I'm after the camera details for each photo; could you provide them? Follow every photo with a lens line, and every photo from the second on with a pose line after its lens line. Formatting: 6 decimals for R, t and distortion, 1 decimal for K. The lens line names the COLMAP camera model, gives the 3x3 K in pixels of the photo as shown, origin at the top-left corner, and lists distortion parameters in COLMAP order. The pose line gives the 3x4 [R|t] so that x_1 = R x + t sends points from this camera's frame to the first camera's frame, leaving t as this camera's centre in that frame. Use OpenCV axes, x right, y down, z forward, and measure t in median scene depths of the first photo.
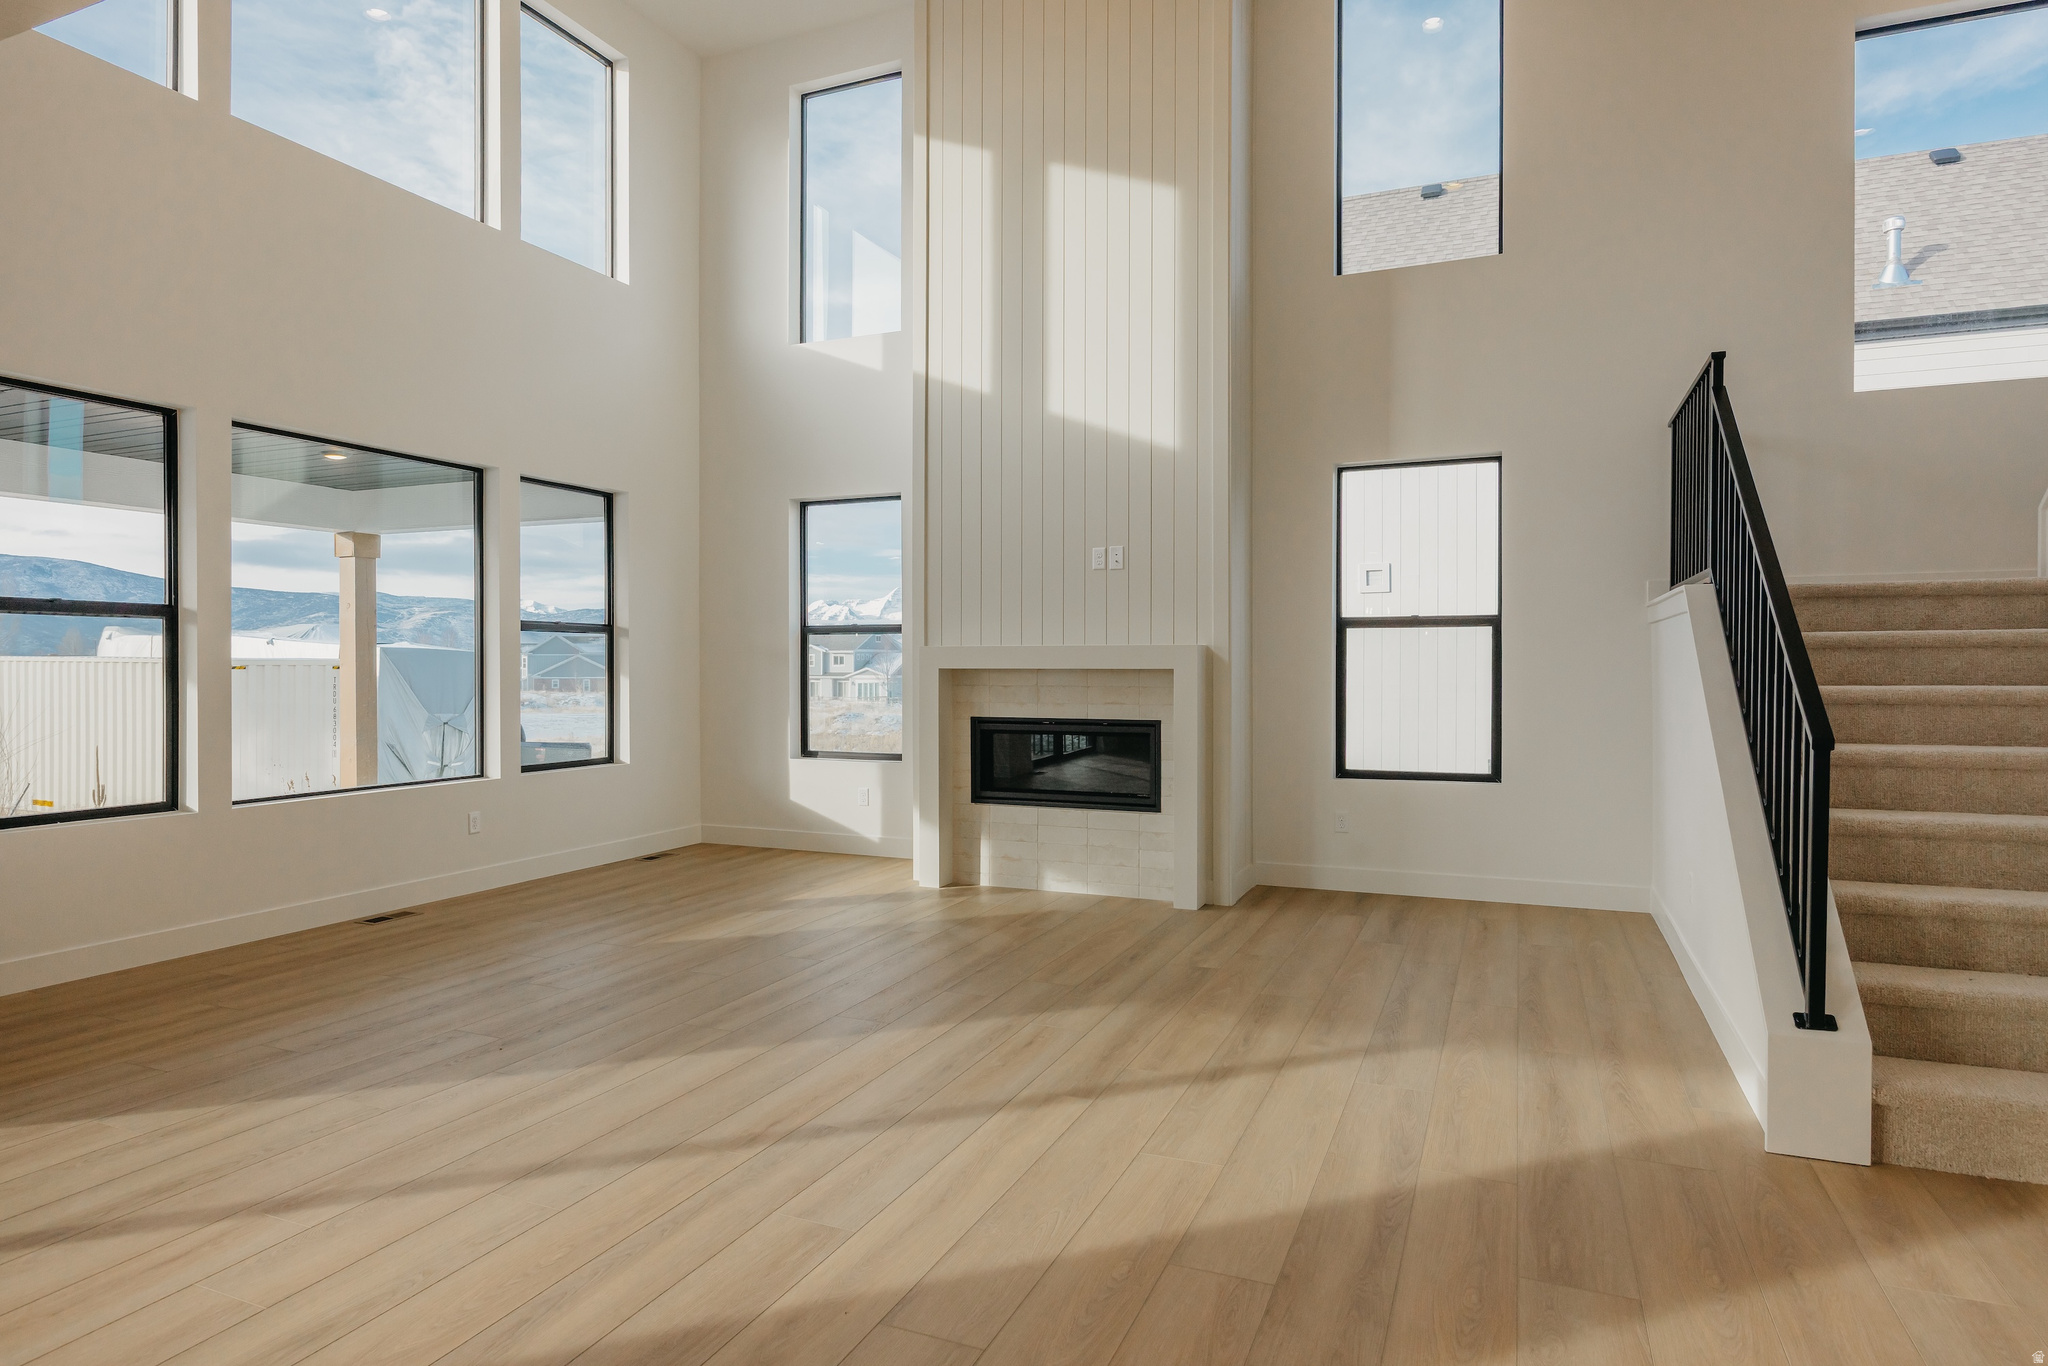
lens RADIAL K [[1158.8, 0, 1018.5], [0, 1158.8, 684.9], [0, 0, 1]] dist [-0.007705, 0.000593]
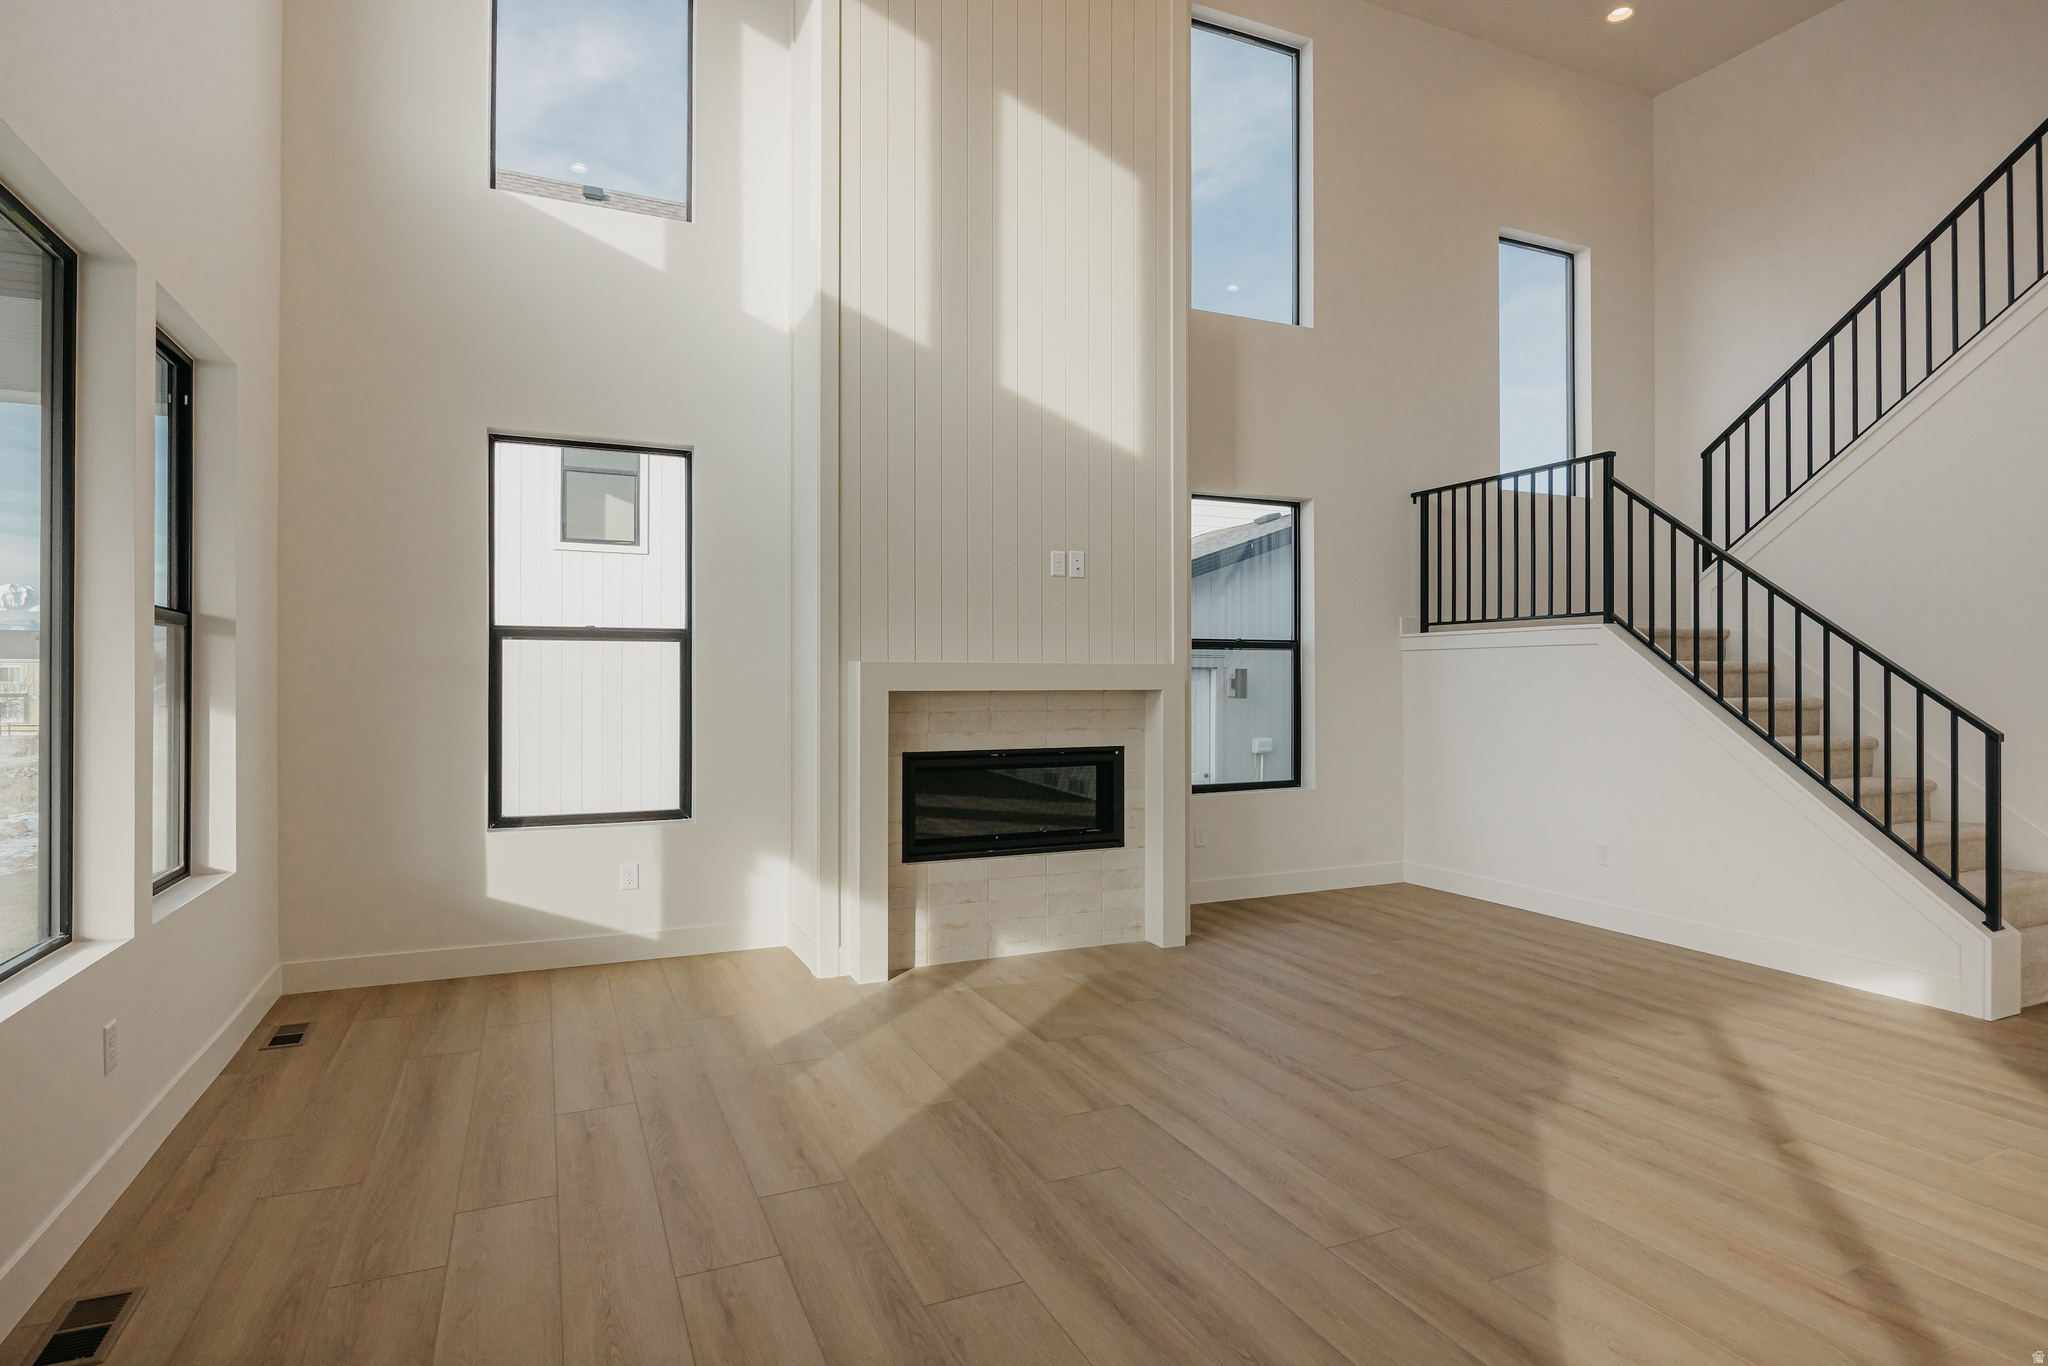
lens RADIAL K [[1099.2, 0, 1065.9], [0, 1099.2, 674.0], [0, 0, 1]] dist [-0.000496, -0.000171]
pose [[0.657543, 0.003458, 0.753409, -0.547627], [0.011382, 0.999830, -0.014522, -0.013855], [-0.753331, 0.018124, 0.657392, 0.449414]]
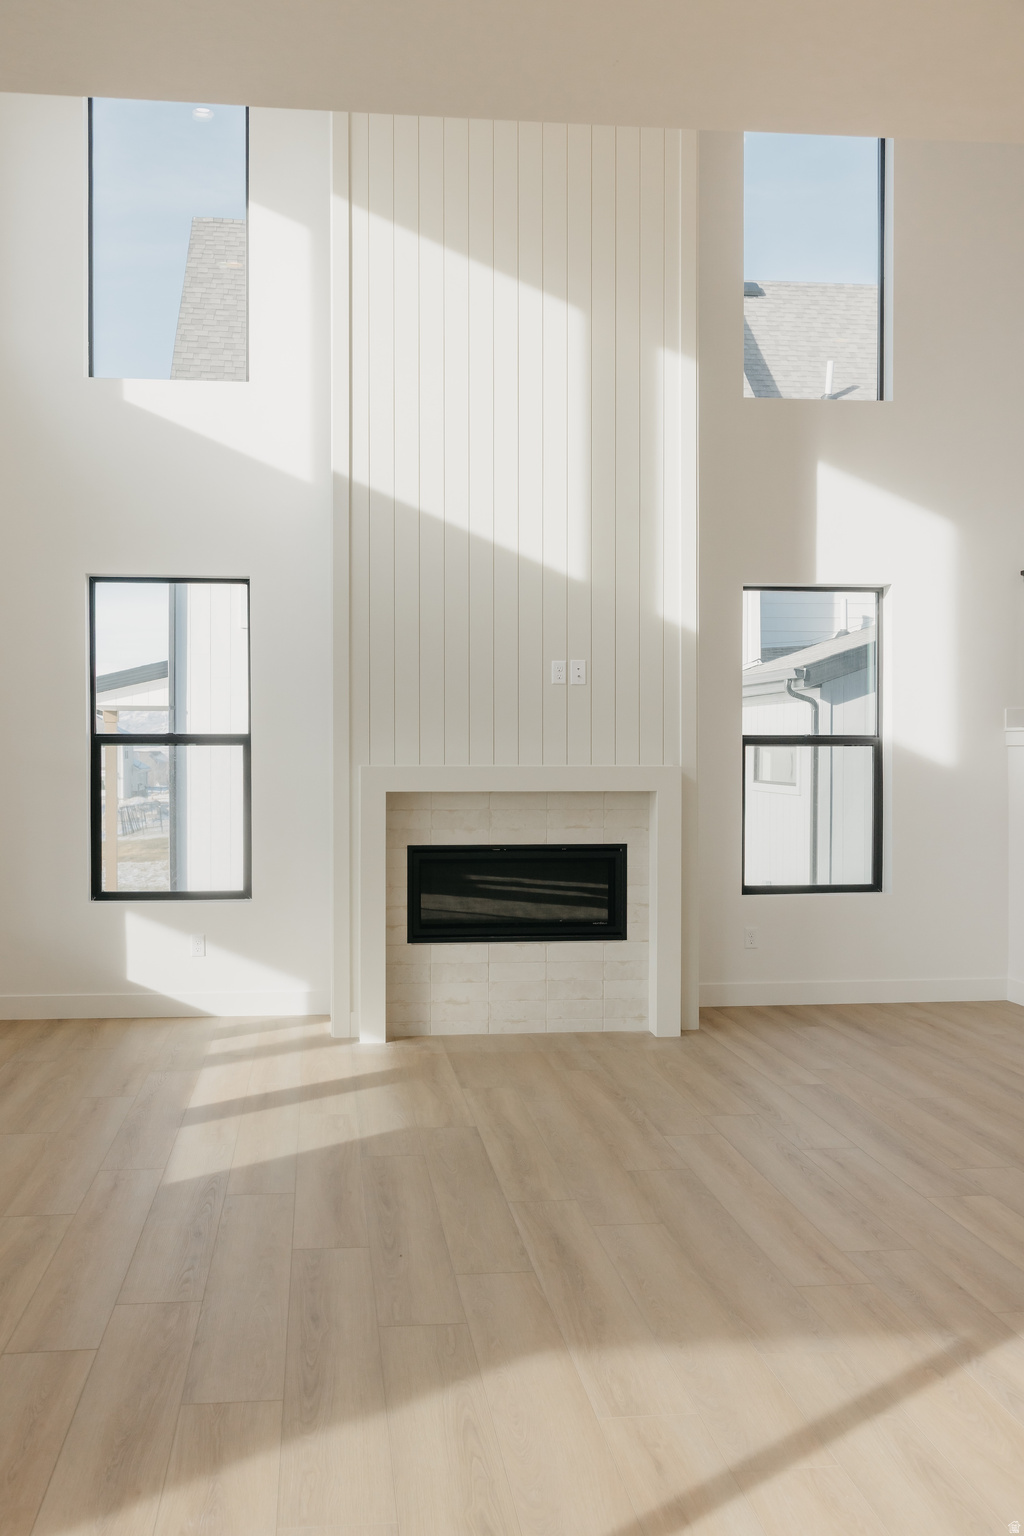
lens RADIAL K [[1473.6, 0, 515.3], [0, 1473.6, 771.7], [0, 0, 1]] dist [0.005559, 0.000000]
pose [[0.861098, -0.006537, 0.508397, -0.561939], [0.006560, 0.999977, 0.001747, -0.031356], [-0.508397, 0.001831, 0.861121, -0.004780]]
